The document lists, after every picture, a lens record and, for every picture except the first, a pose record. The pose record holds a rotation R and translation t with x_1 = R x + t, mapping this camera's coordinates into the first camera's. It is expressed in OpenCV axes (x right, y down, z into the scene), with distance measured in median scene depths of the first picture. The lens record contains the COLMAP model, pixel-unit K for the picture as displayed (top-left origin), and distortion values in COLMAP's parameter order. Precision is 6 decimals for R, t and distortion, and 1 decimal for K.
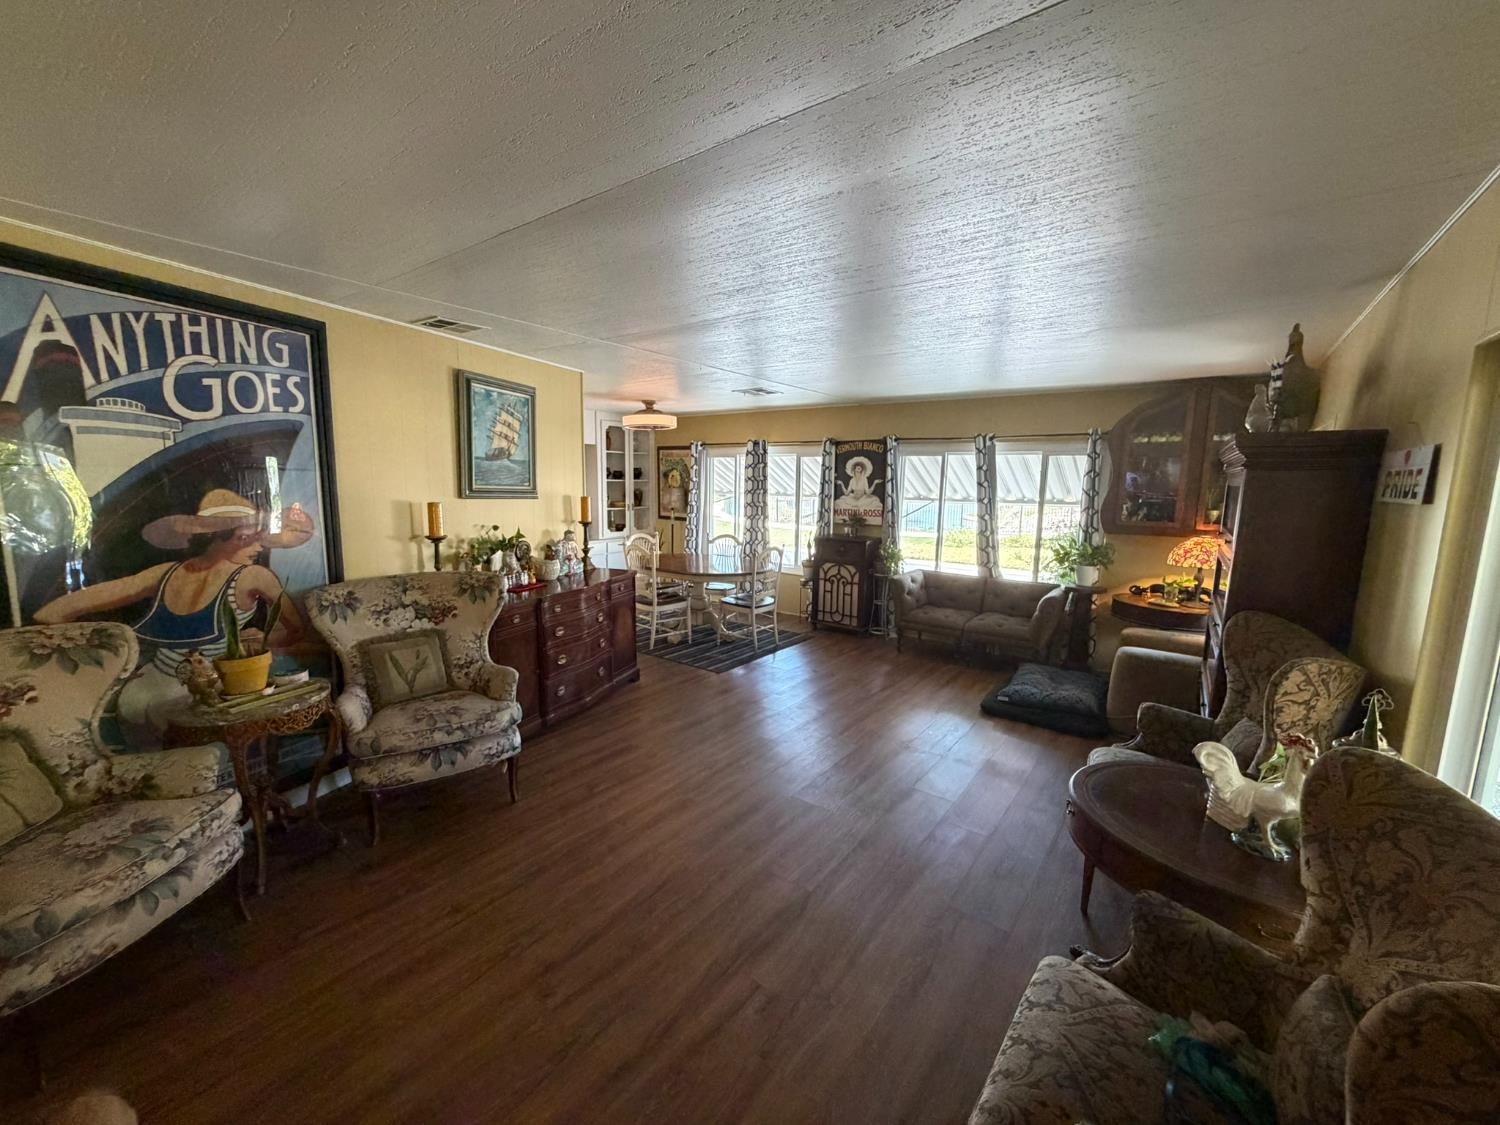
lens RADIAL K [[600.8, 0, 740.4], [0, 600.8, 564.8], [0, 0, 1]] dist [0.000157, 0.000037]
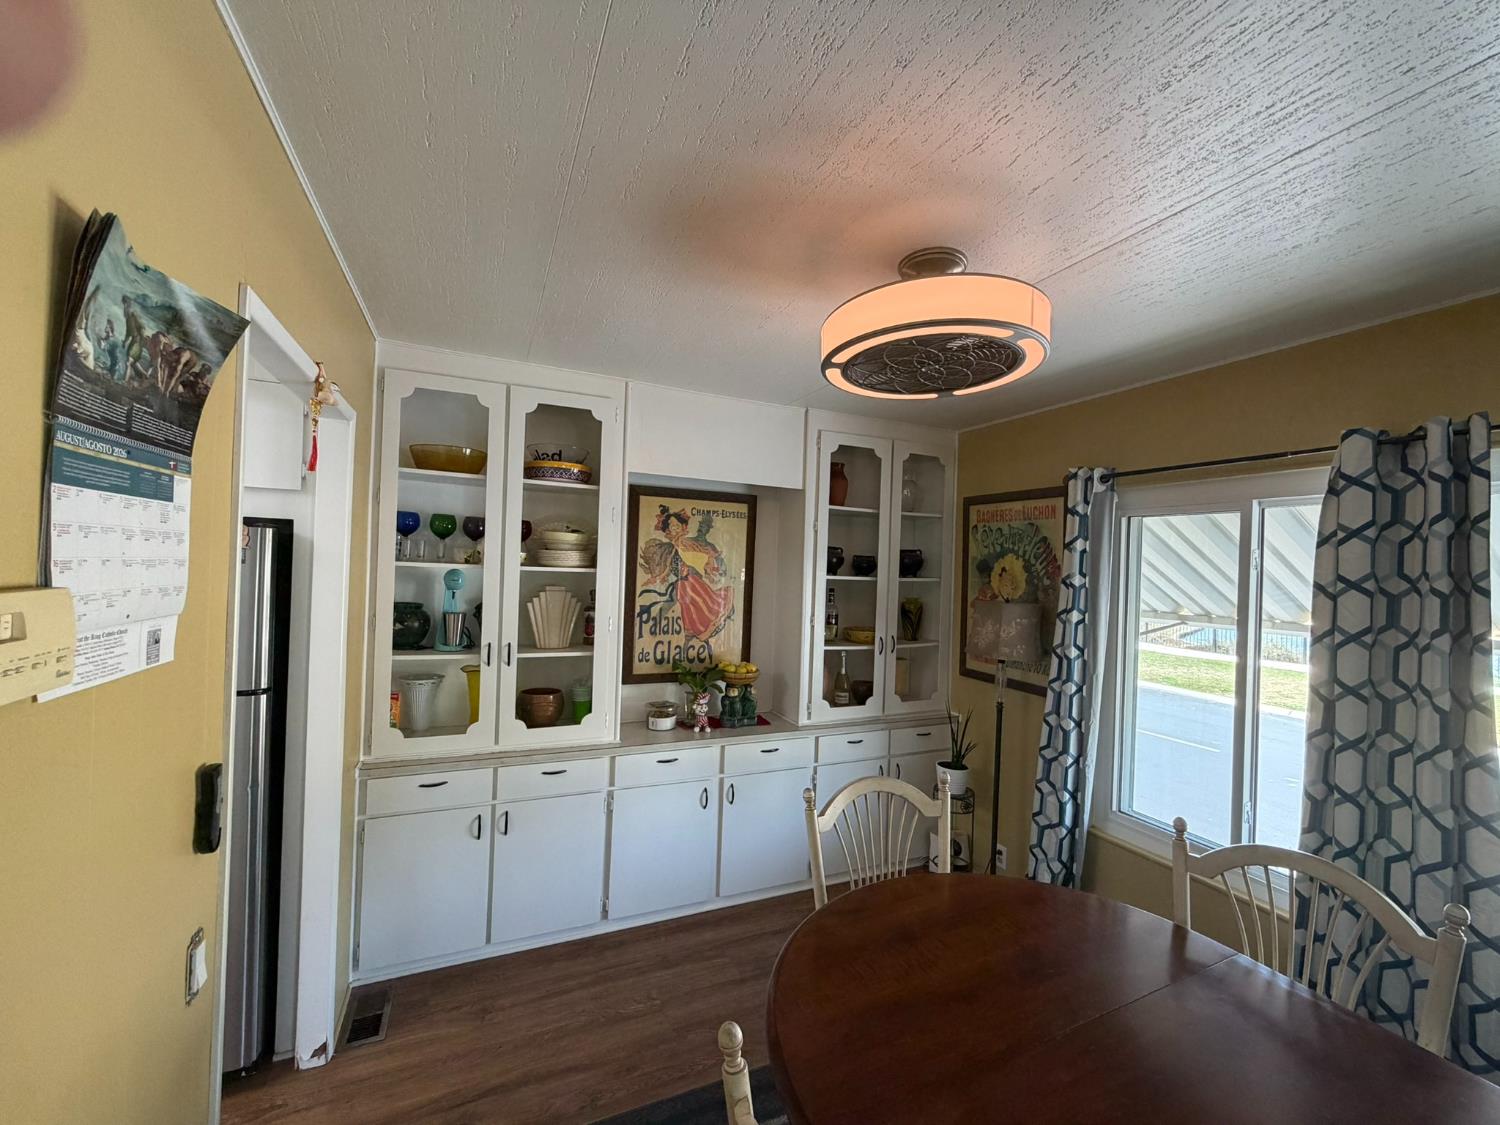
lens RADIAL K [[600.8, 0, 739.7], [0, 600.8, 565.5], [0, 0, 1]] dist [0.000157, 0.000037]
pose [[0.878973, 0.013728, -0.476674, -0.244332], [-0.089576, 0.986545, -0.136764, -0.261718], [0.468383, 0.162911, 0.868377, 1.843028]]
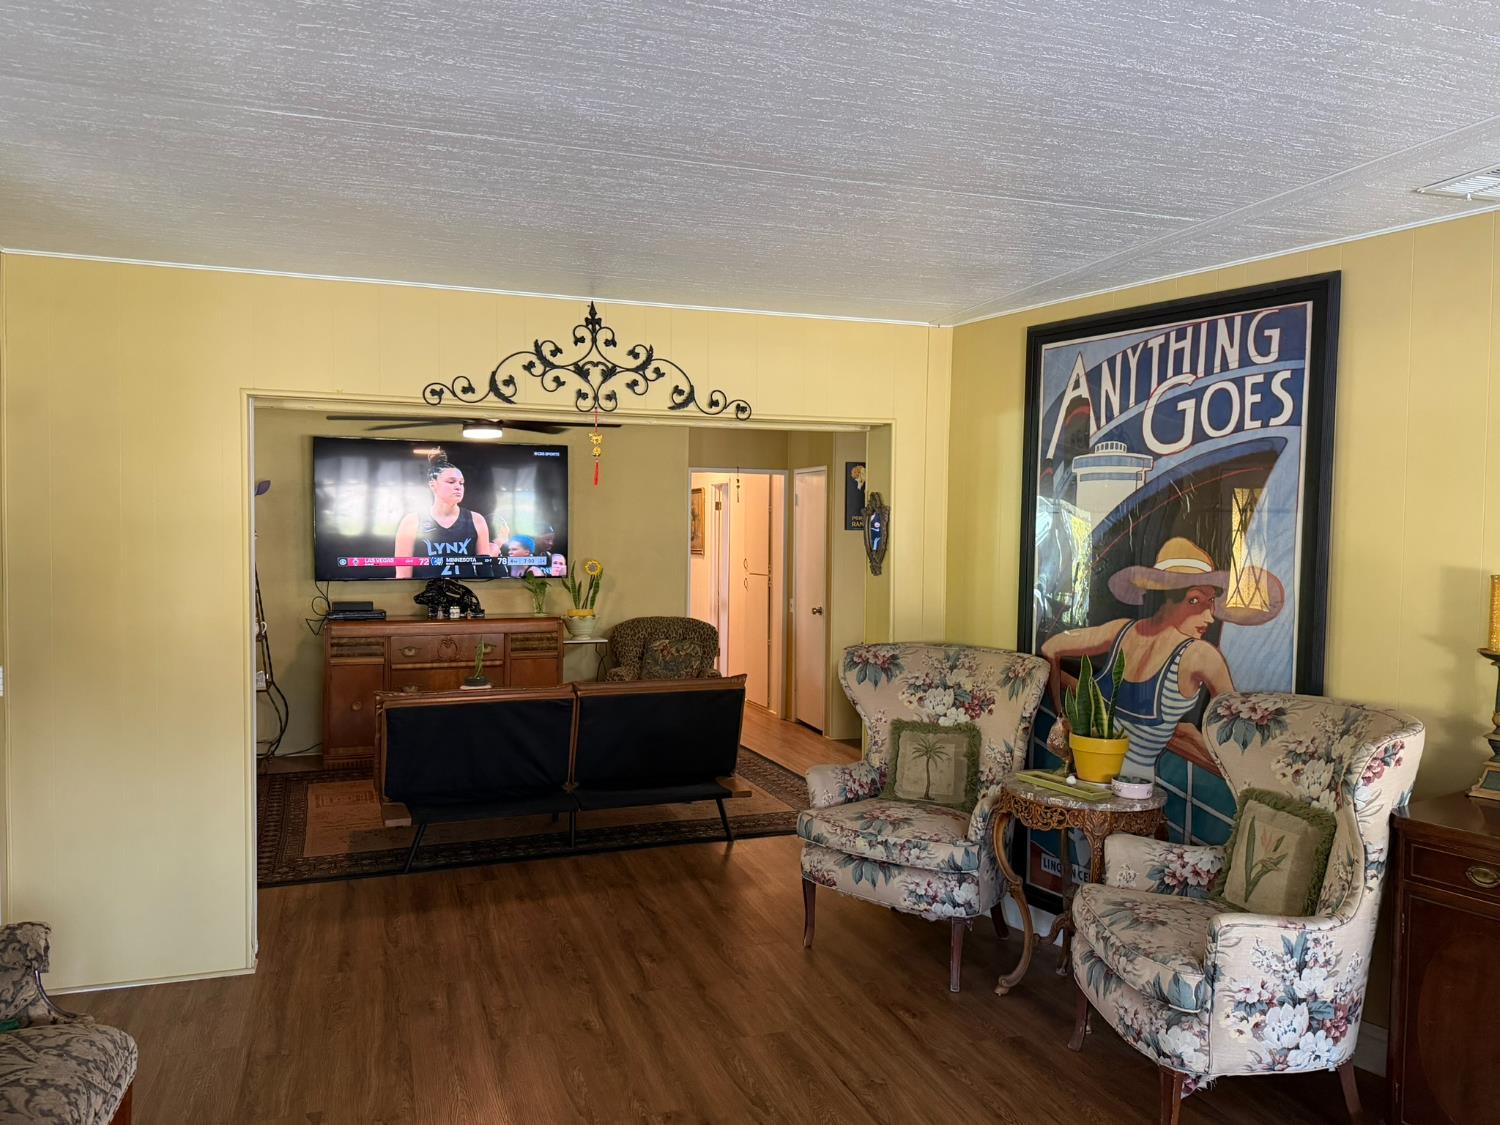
lens RADIAL K [[1087.0, 0, 737.8], [0, 1087.0, 569.5], [0, 0, 1]] dist [0.030068, -0.048851]
pose [[-0.545281, 0.013125, -0.838151, 0.629146], [-0.137235, 0.984989, 0.104706, -0.148201], [0.826943, 0.172118, -0.535294, 1.238863]]
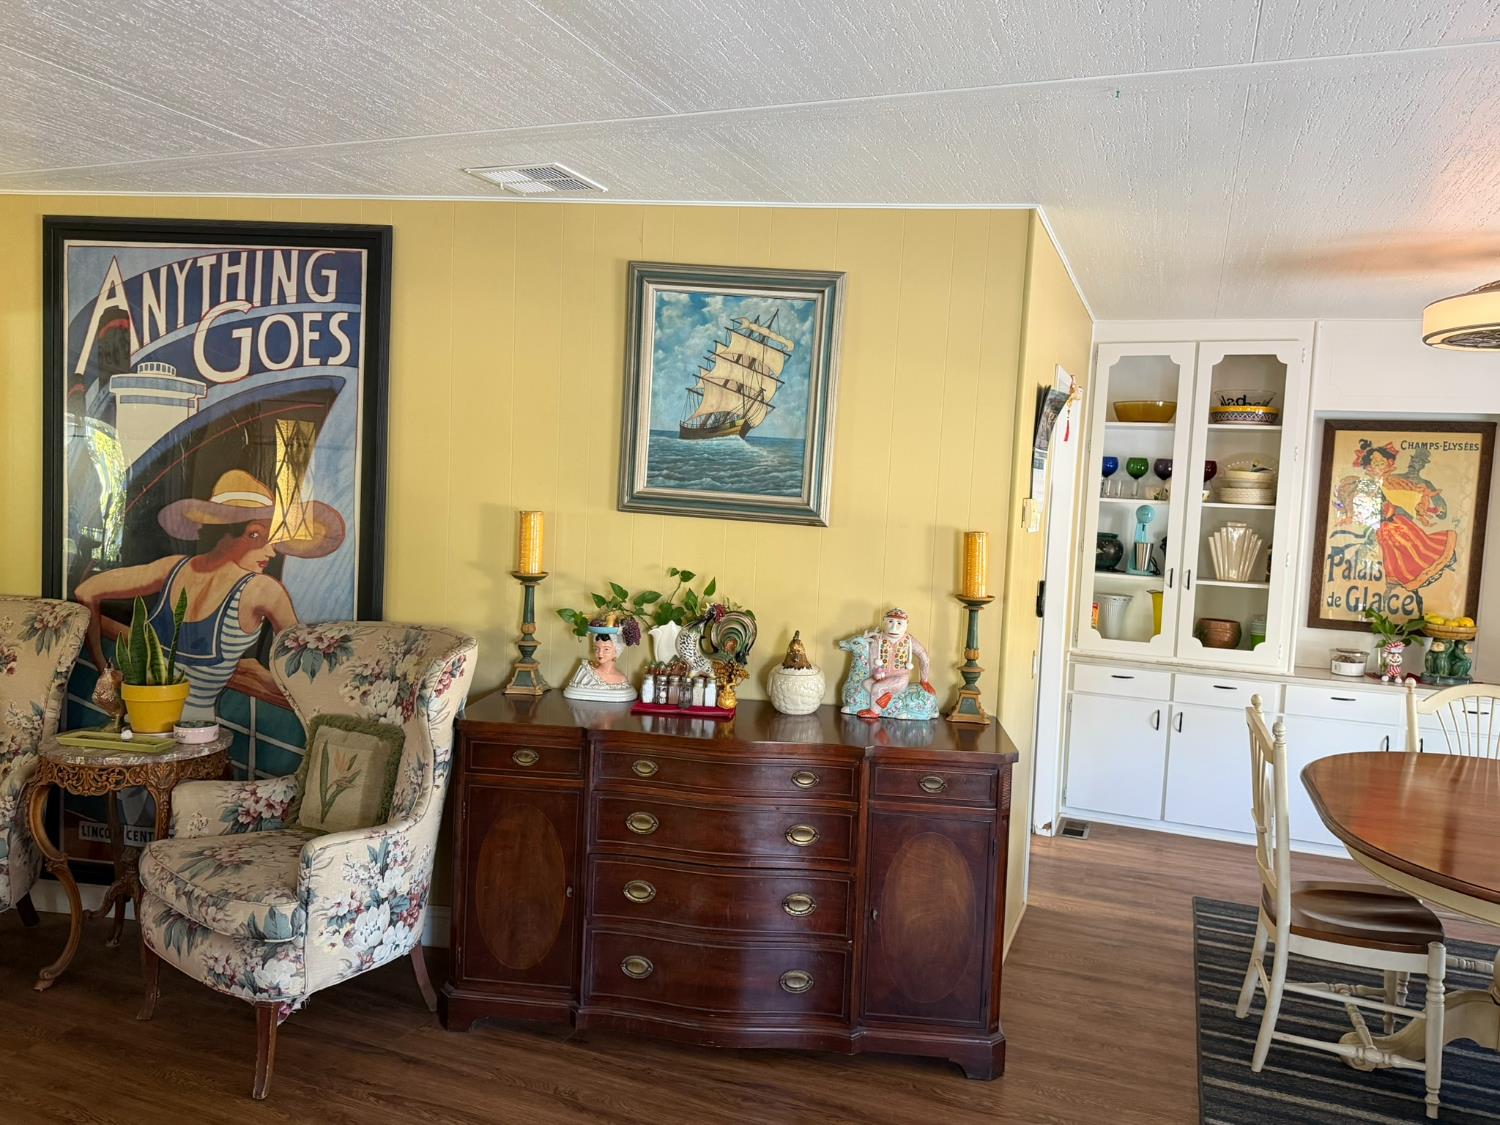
lens RADIAL K [[1087.0, 0, 760.3], [0, 1087.0, 567.3], [0, 0, 1]] dist [0.030068, -0.048851]
pose [[0.302260, 0.072912, -0.950433, 0.646025], [-0.175831, 0.984225, 0.019586, -0.141995], [0.936868, 0.161196, 0.310312, 1.160097]]
